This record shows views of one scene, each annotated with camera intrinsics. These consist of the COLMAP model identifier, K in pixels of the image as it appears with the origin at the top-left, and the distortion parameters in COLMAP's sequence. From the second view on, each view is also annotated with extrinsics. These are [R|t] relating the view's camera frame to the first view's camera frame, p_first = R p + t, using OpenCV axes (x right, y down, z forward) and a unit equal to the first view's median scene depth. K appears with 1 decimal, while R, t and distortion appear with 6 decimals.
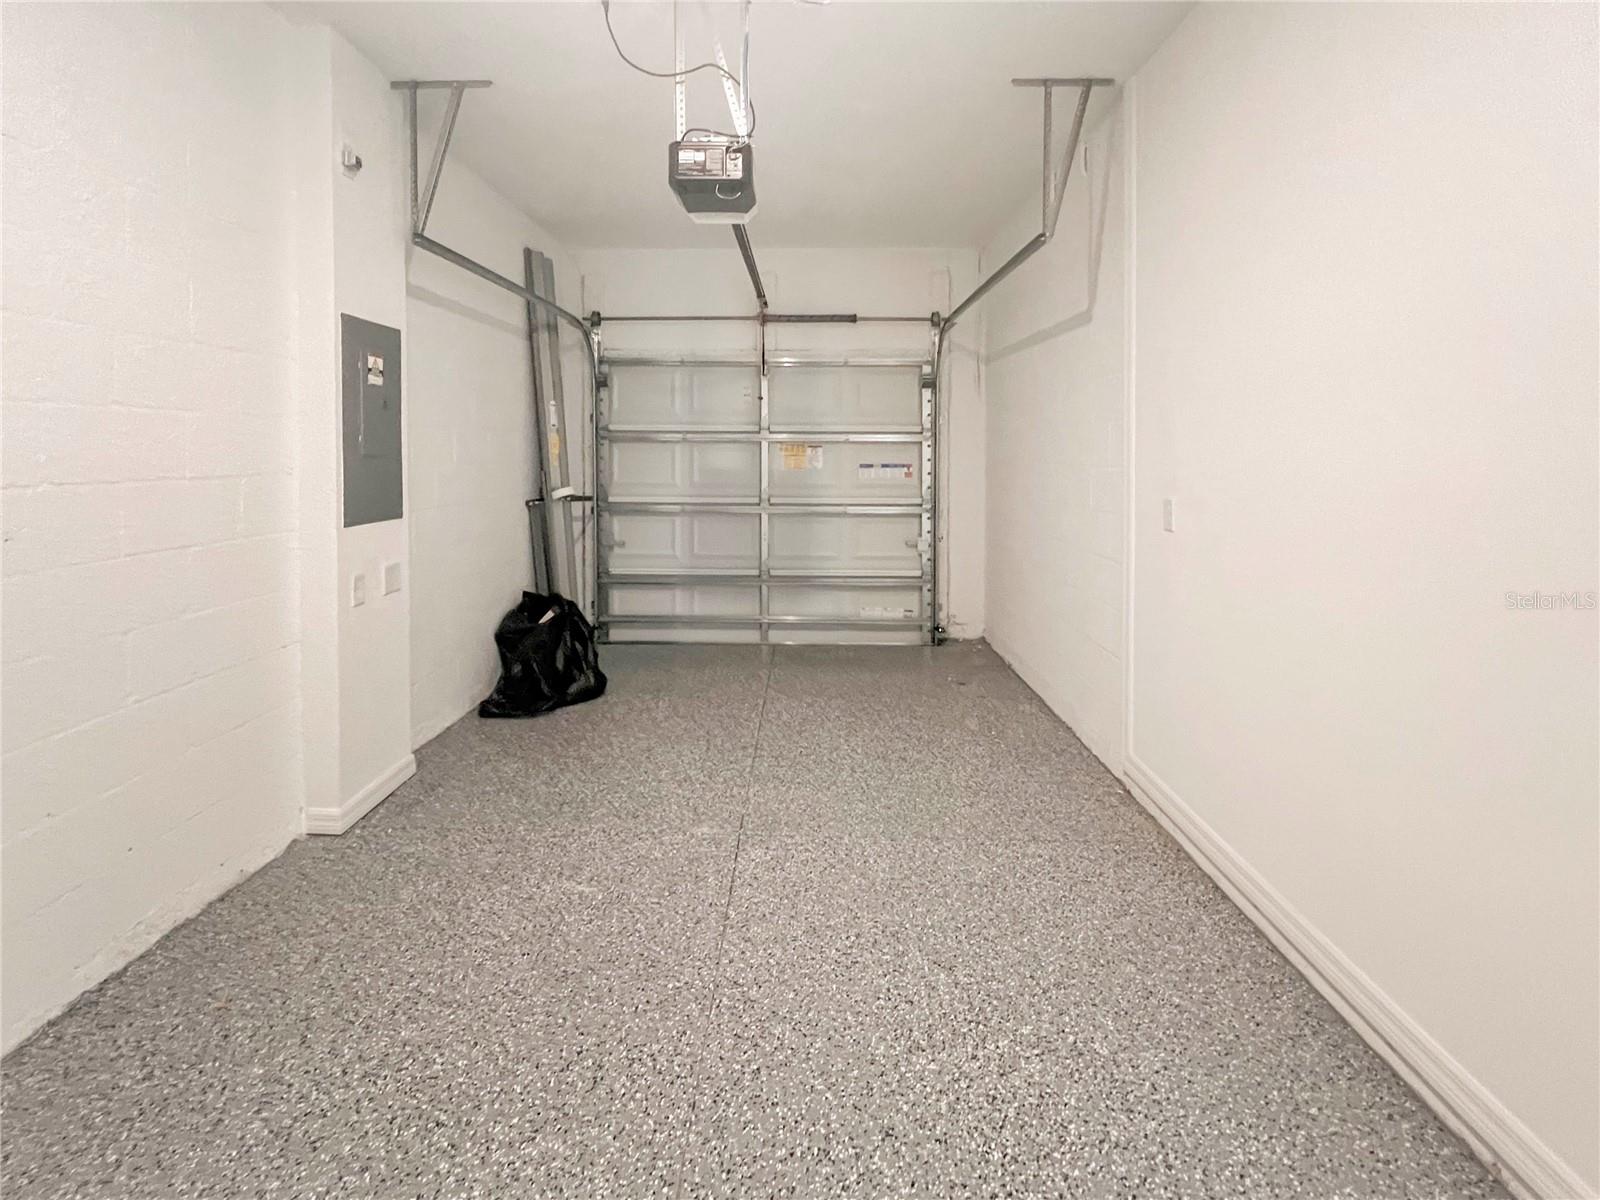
lens RADIAL K [[701.4, 0, 800.0], [0, 701.4, 600.0], [0, 0, 1]] dist [-0.001552, -0.000176]
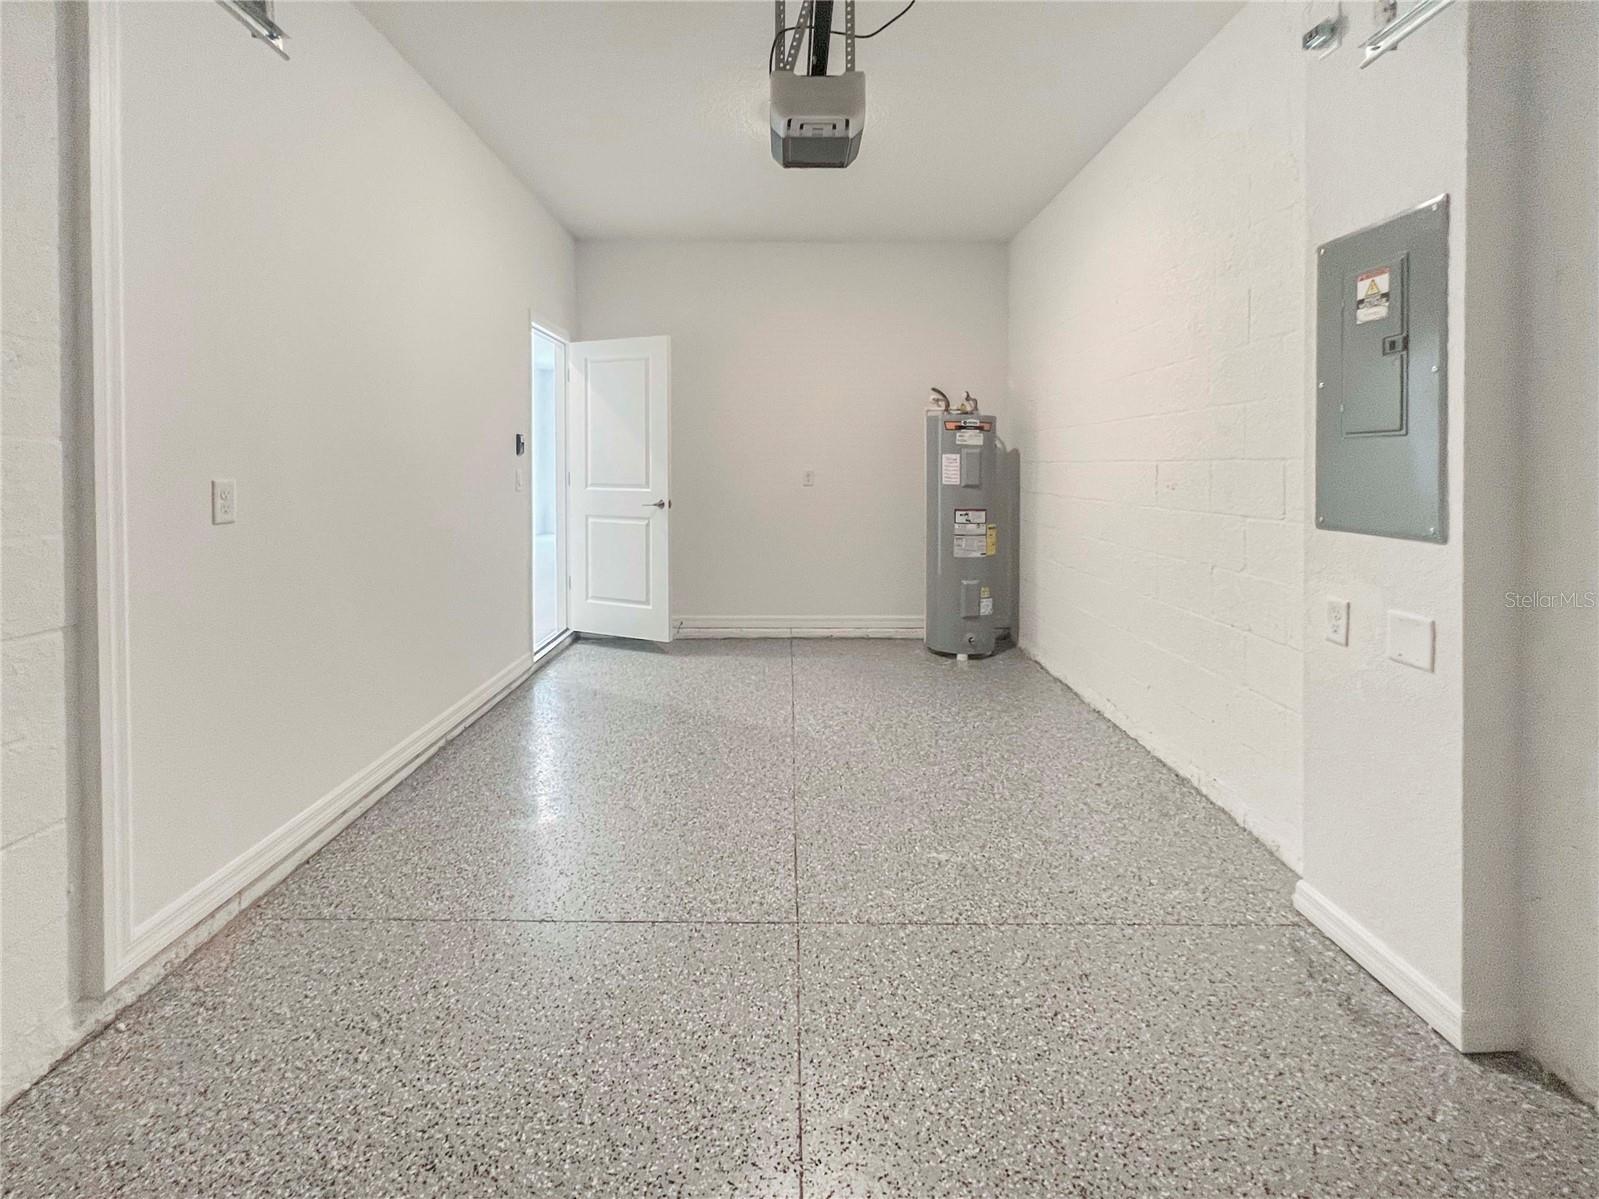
lens RADIAL K [[701.0, 0, 799.5], [0, 701.0, 599.5], [0, 0, 1]] dist [-0.001552, -0.000176]
pose [[-0.999476, -0.008345, -0.031263, -0.063976], [-0.019781, 0.922184, 0.386244, -0.309739], [0.025607, 0.386660, -0.921867, 1.681324]]
